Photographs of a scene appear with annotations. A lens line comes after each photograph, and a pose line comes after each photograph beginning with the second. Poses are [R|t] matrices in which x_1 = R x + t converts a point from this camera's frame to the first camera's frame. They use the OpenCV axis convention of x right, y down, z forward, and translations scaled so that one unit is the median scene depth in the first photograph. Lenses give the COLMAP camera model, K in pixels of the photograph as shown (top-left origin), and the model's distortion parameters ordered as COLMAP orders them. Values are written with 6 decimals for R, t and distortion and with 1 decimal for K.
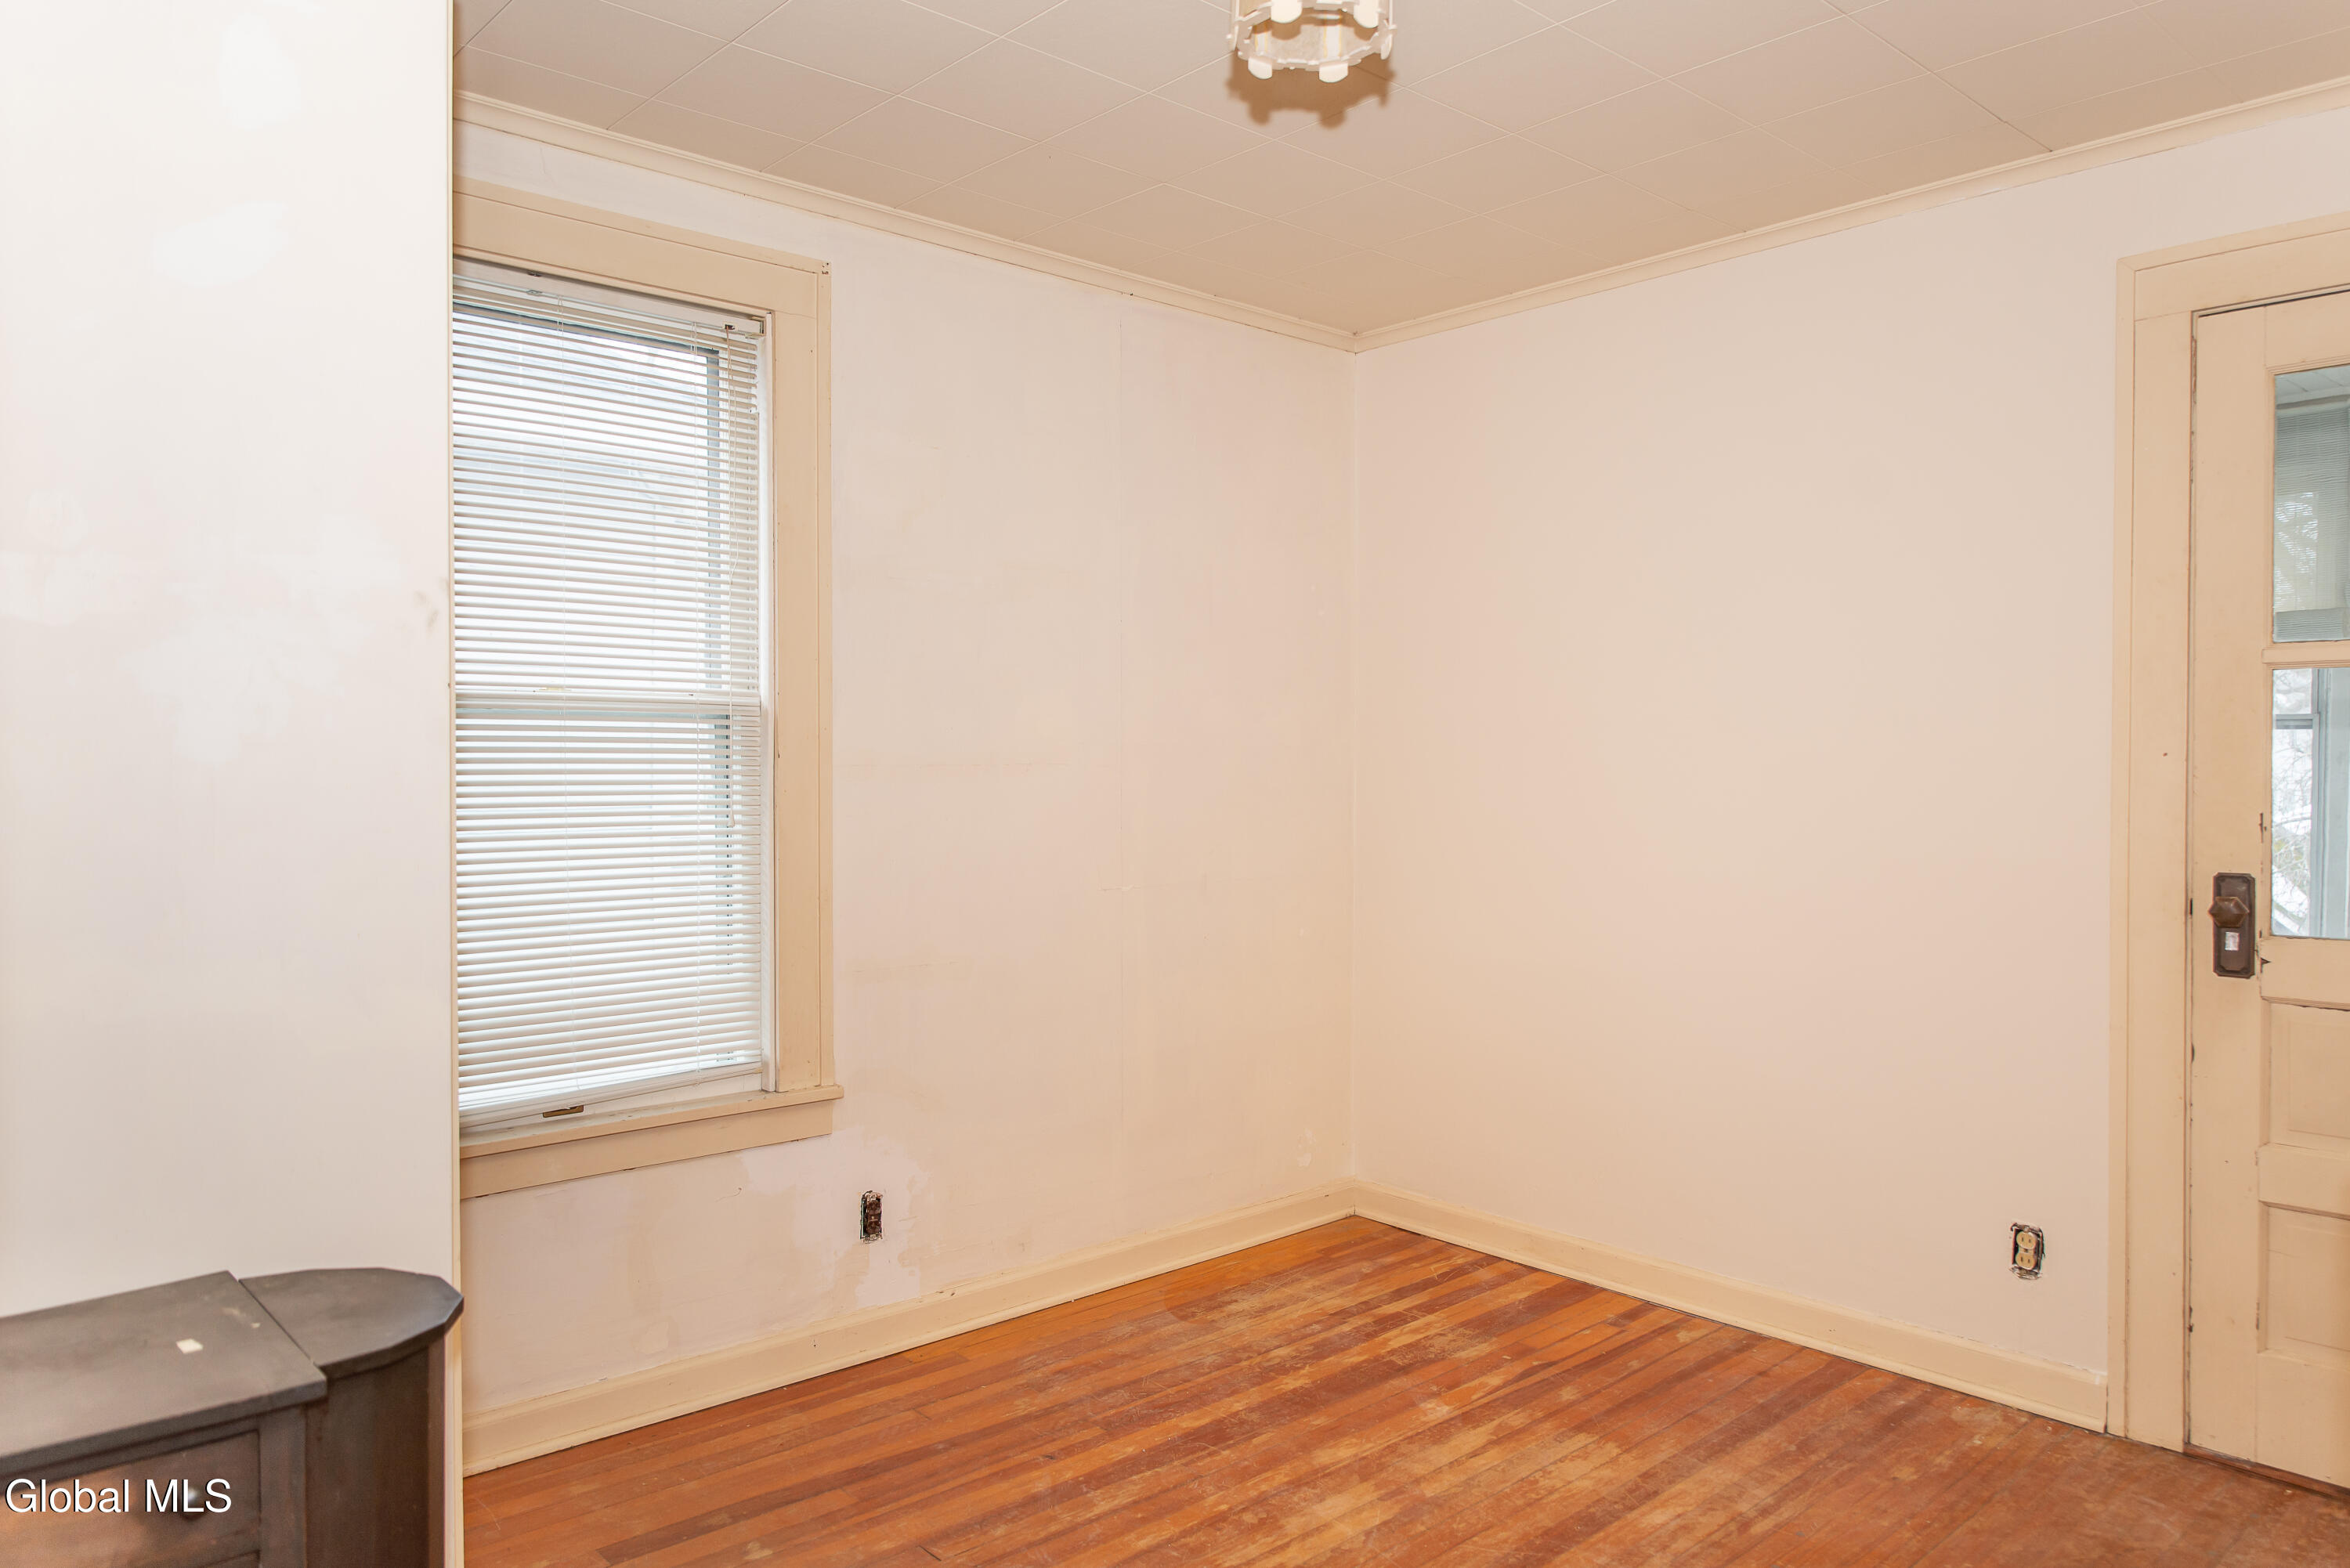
lens RADIAL K [[1562.9, 0, 1184.5], [0, 1562.9, 772.8], [0, 0, 1]] dist [-0.005479, 0.001108]
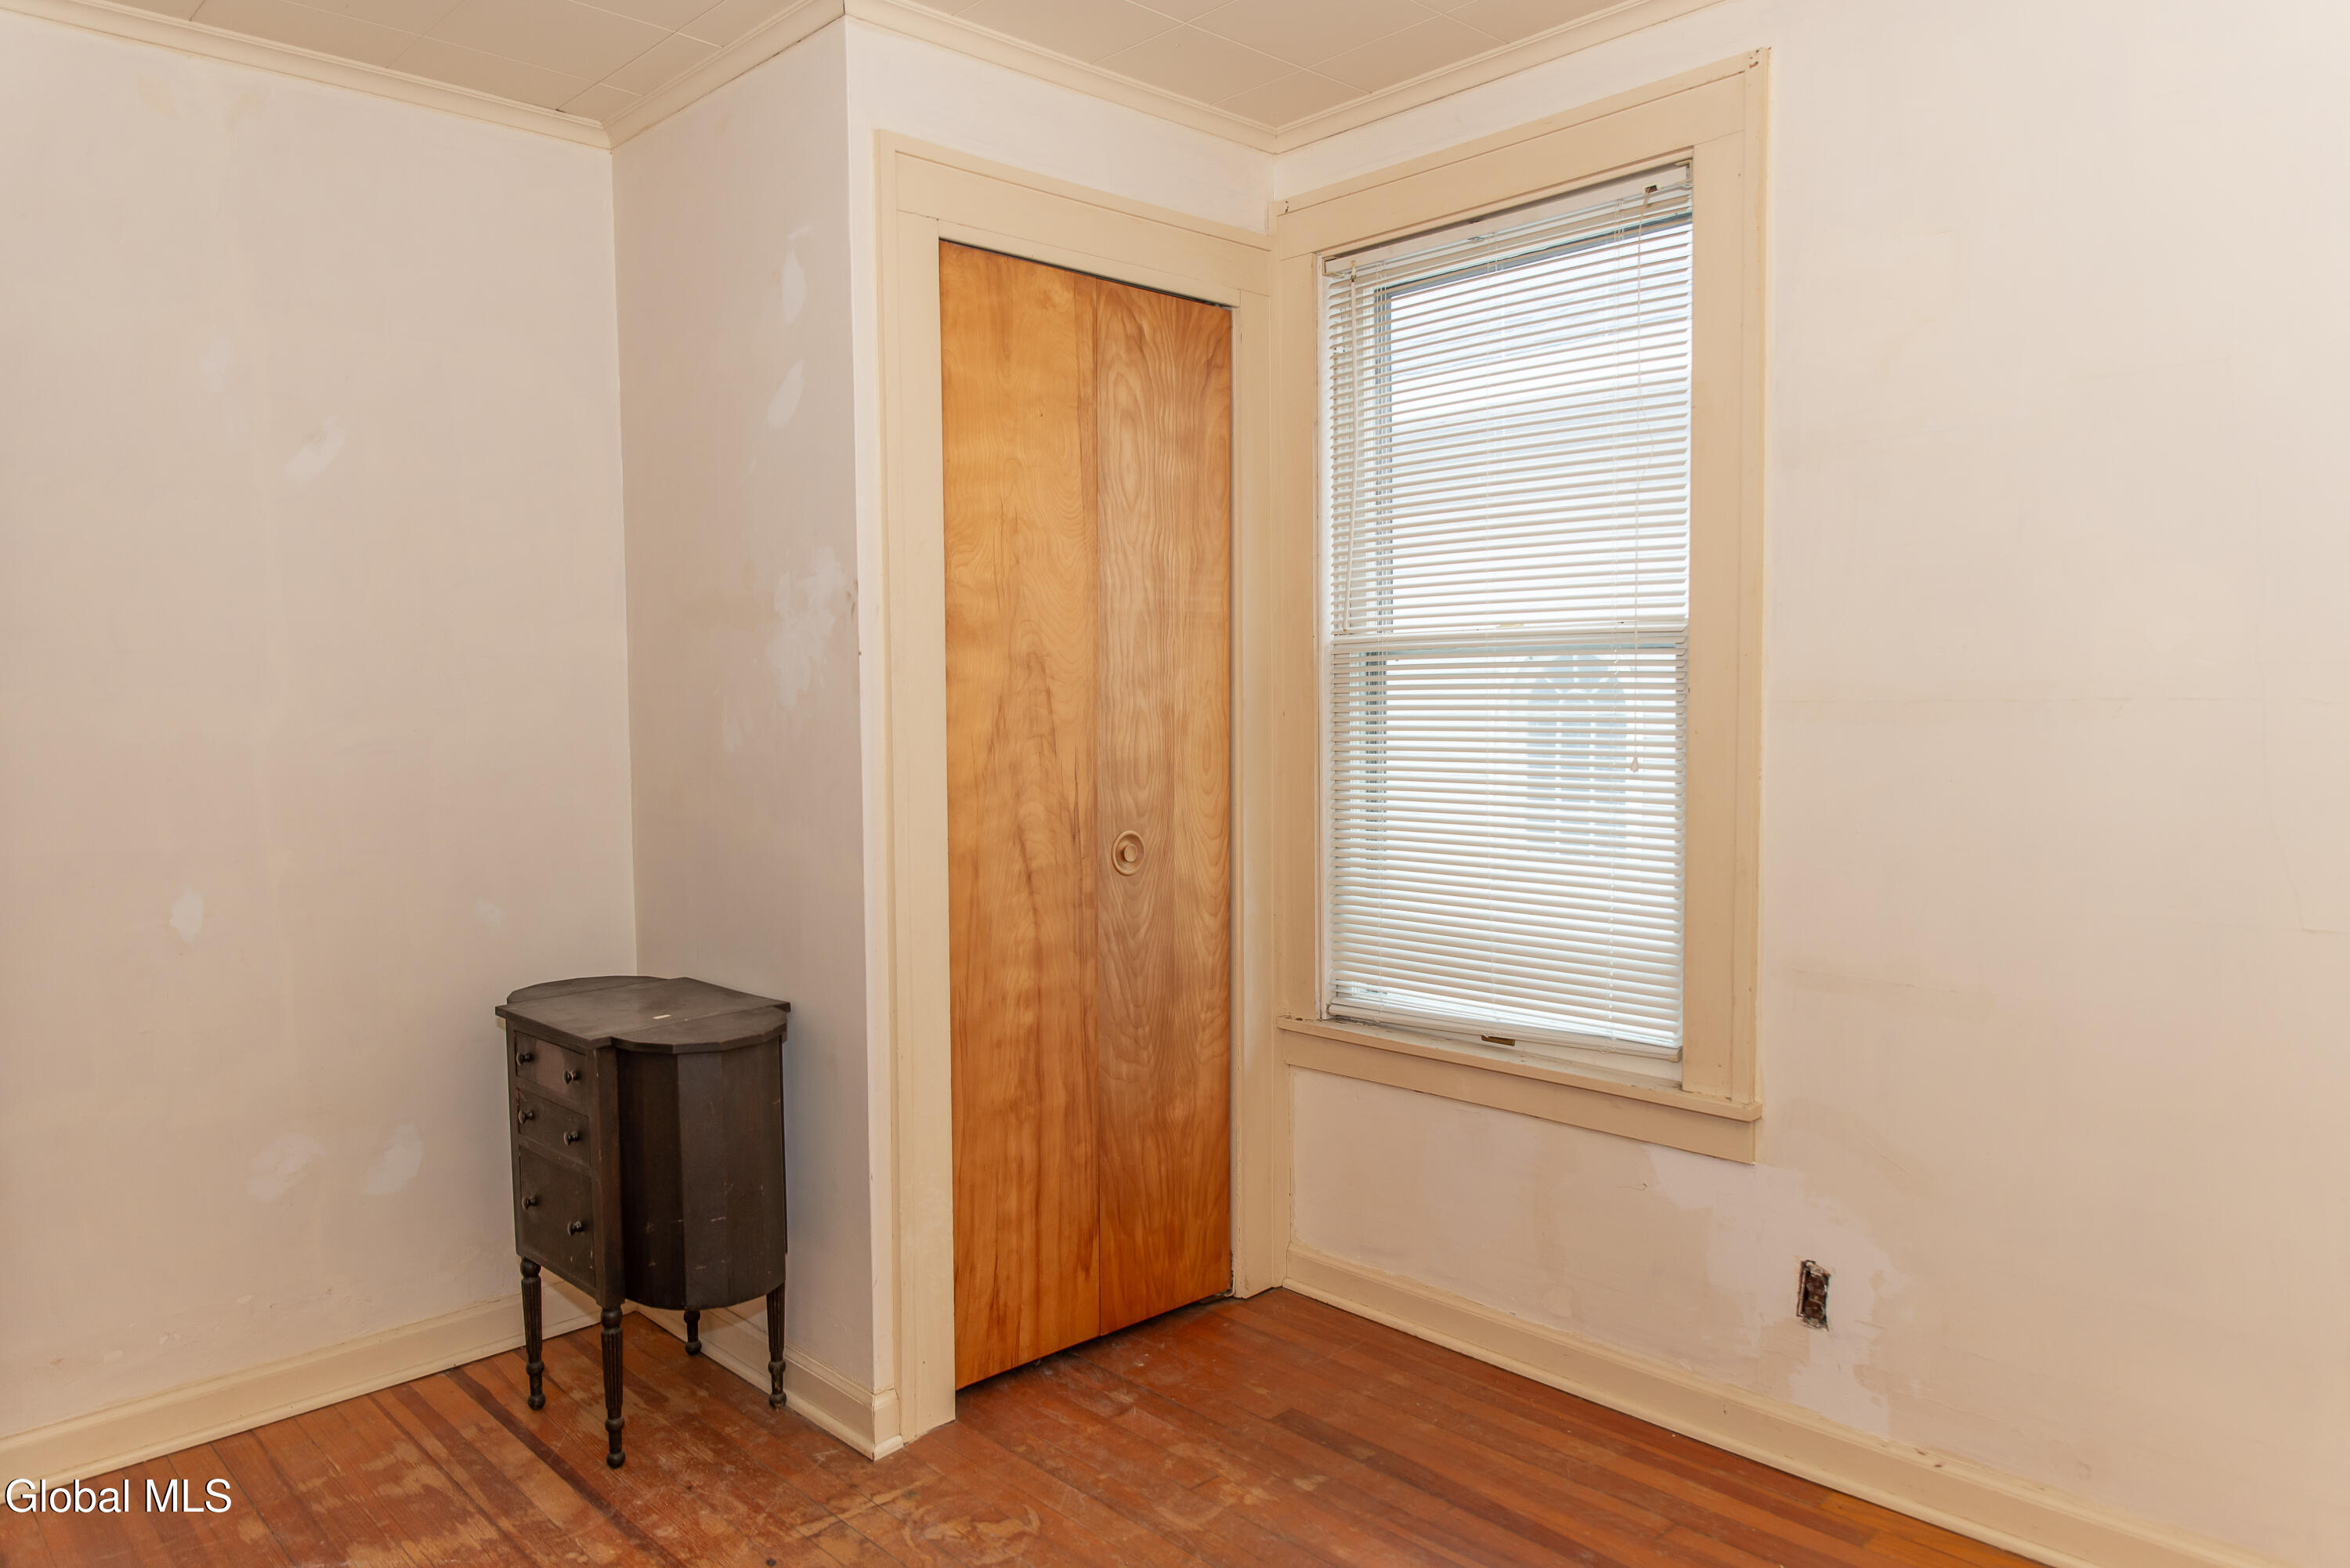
lens RADIAL K [[1585.8, 0, 1195.4], [0, 1585.8, 774.6], [0, 0, 1]] dist [-0.006699, 0.003569]
pose [[0.030477, 0.054238, -0.998063, 0.576516], [0.002983, 0.998517, 0.054354, -0.012818], [0.999531, -0.004634, 0.030270, 0.712747]]
